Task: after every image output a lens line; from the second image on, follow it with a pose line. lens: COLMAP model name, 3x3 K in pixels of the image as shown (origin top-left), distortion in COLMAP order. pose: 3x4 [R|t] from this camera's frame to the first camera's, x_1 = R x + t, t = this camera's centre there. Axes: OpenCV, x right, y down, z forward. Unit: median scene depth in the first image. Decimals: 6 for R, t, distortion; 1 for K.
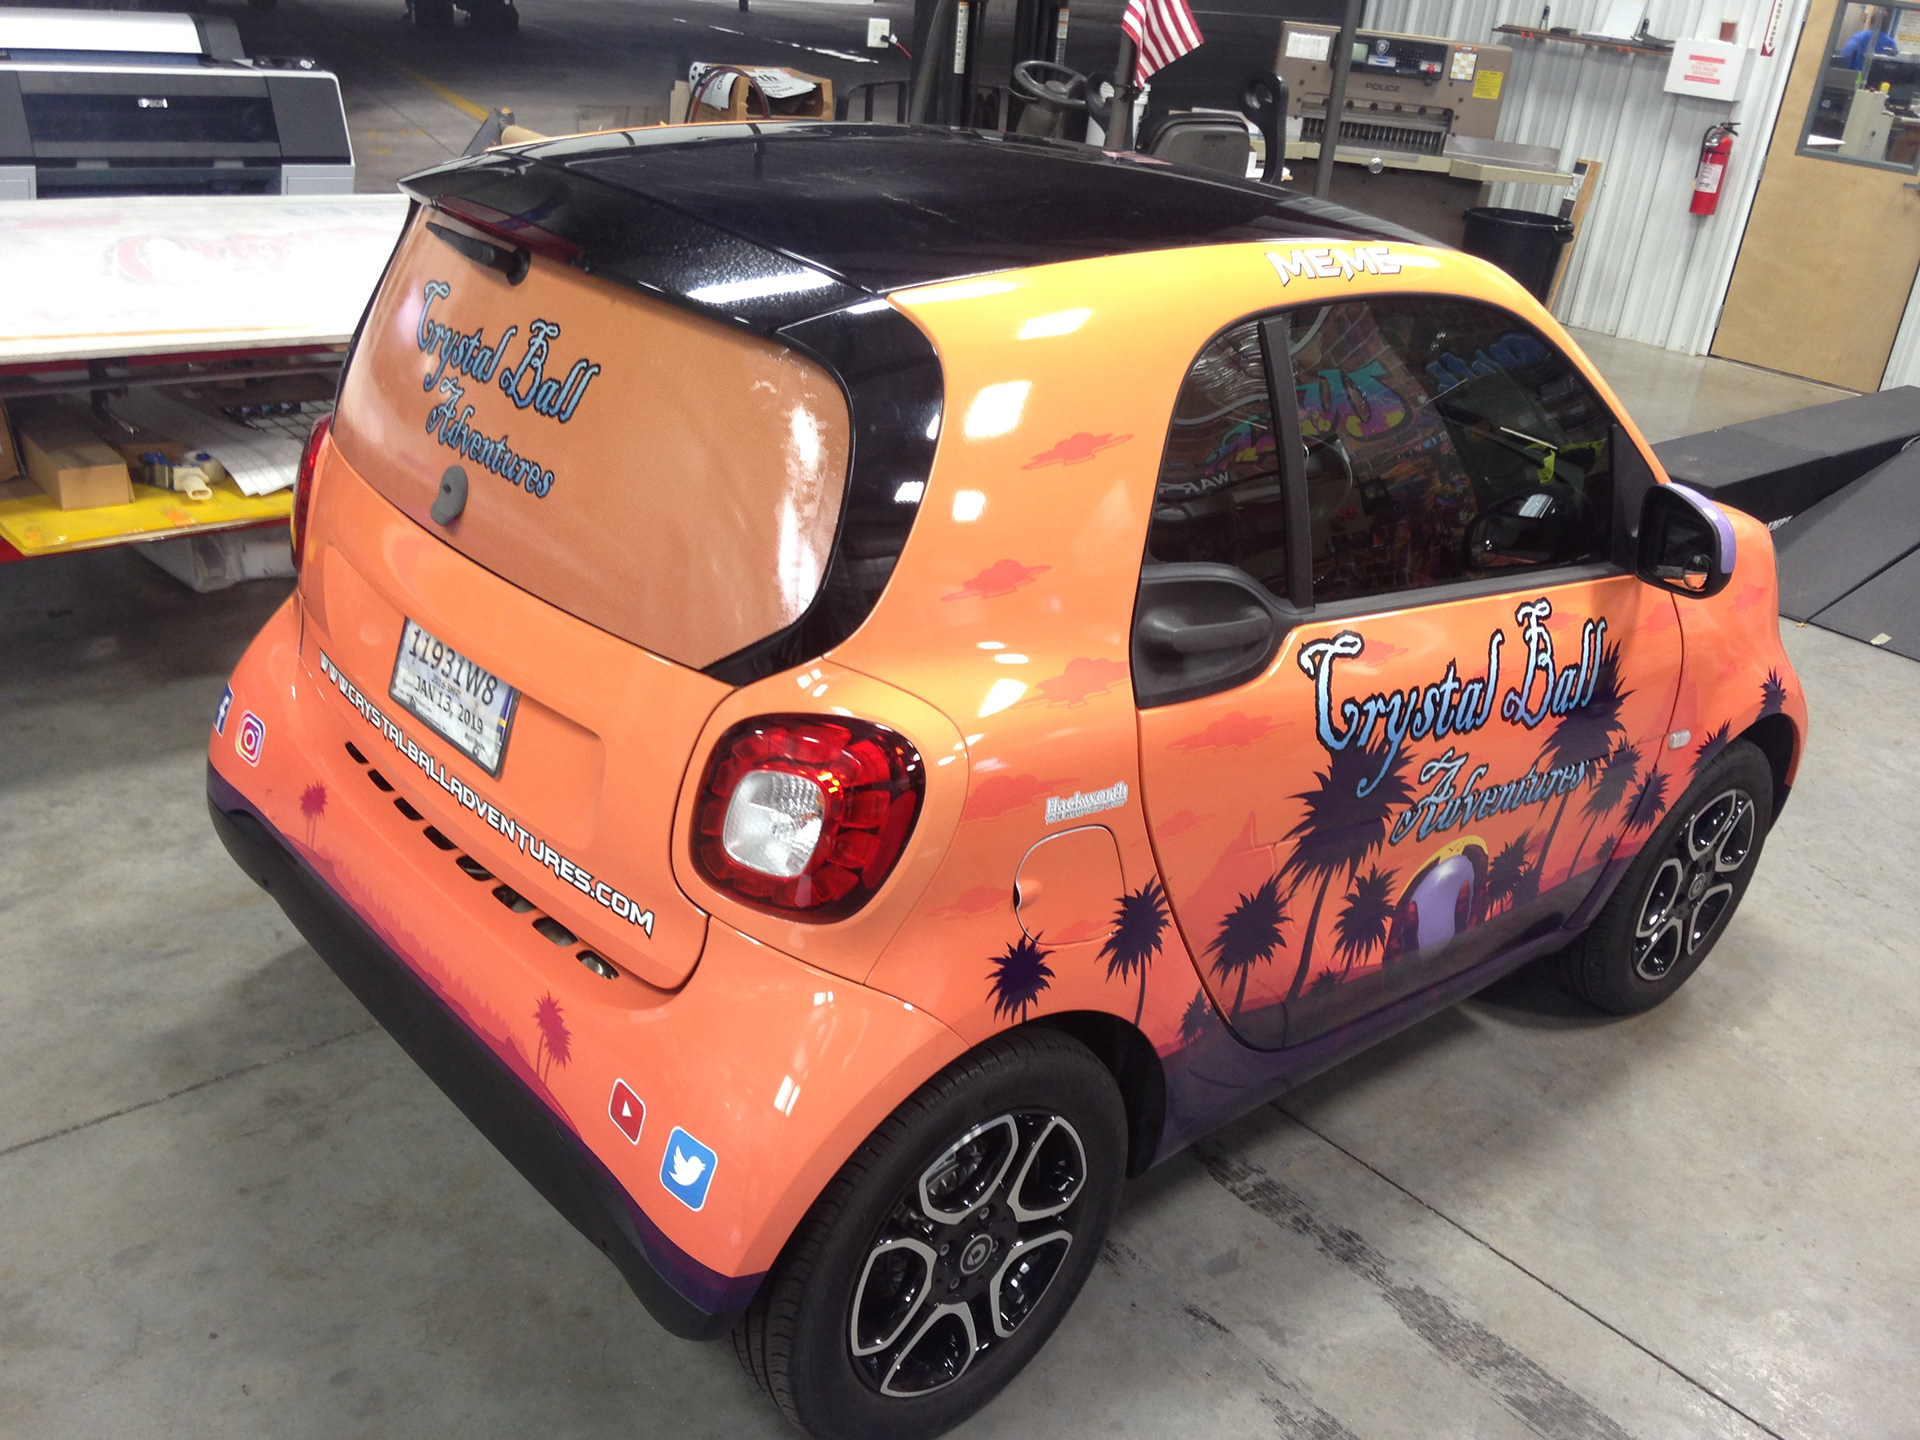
lens RADIAL K [[1830.7, 0, 967.1], [0, 1830.7, 717.6], [0, 0, 1]] dist [-0.000996, 0.000000]
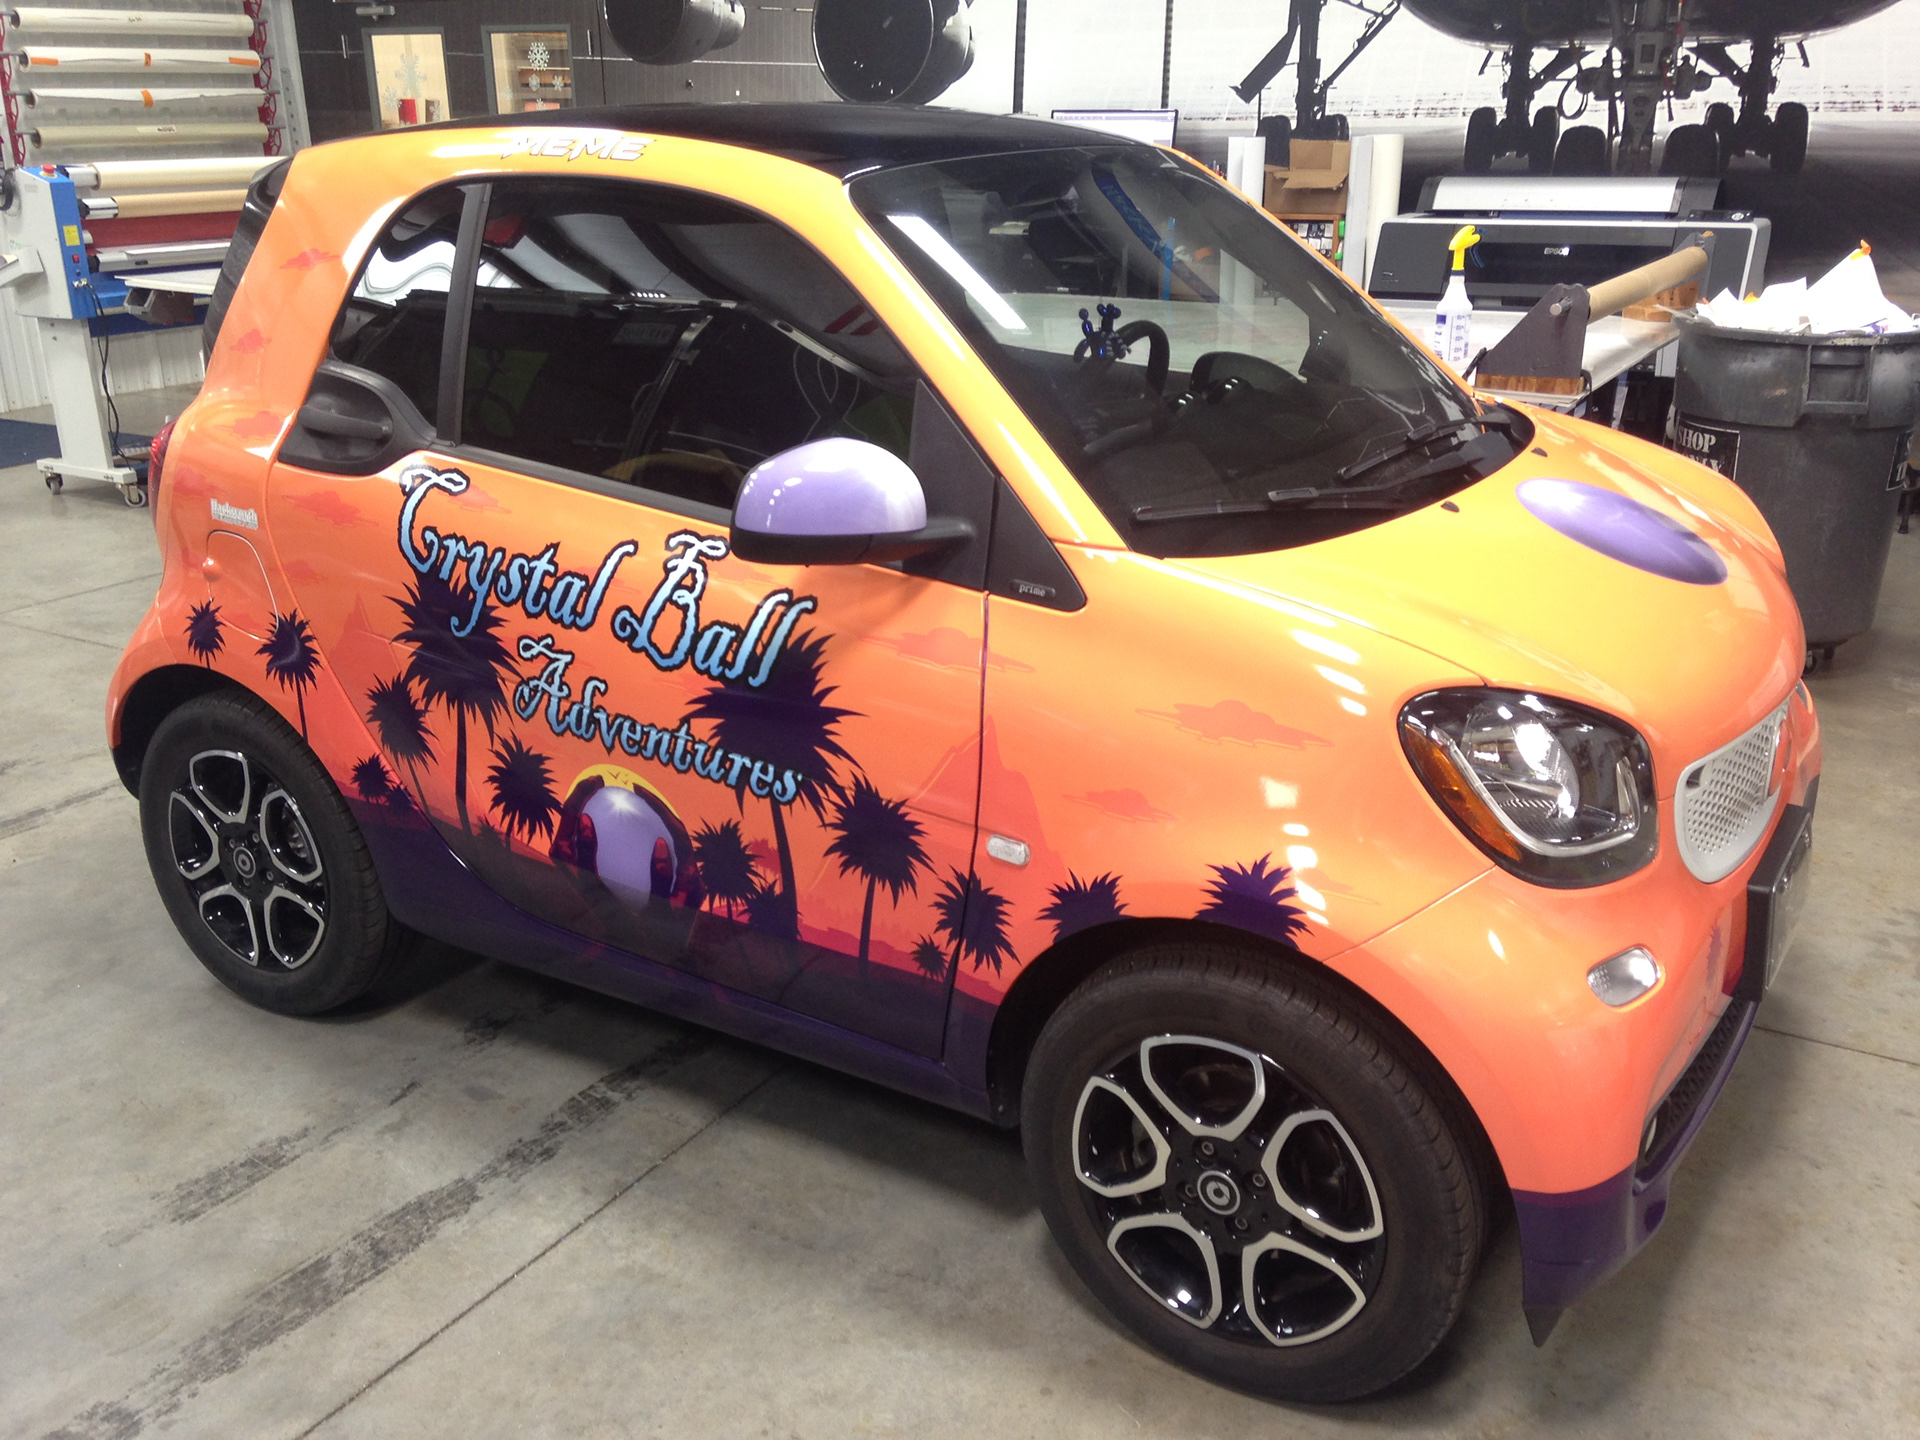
lens RADIAL K [[1830.7, 0, 970.5], [0, 1830.7, 726.7], [0, 0, 1]] dist [-0.000996, 0.000000]
pose [[0.310709, 0.228016, -0.922751, 1.271275], [-0.369470, 0.923430, 0.103775, -0.125282], [0.875758, 0.308685, 0.371163, 0.864914]]
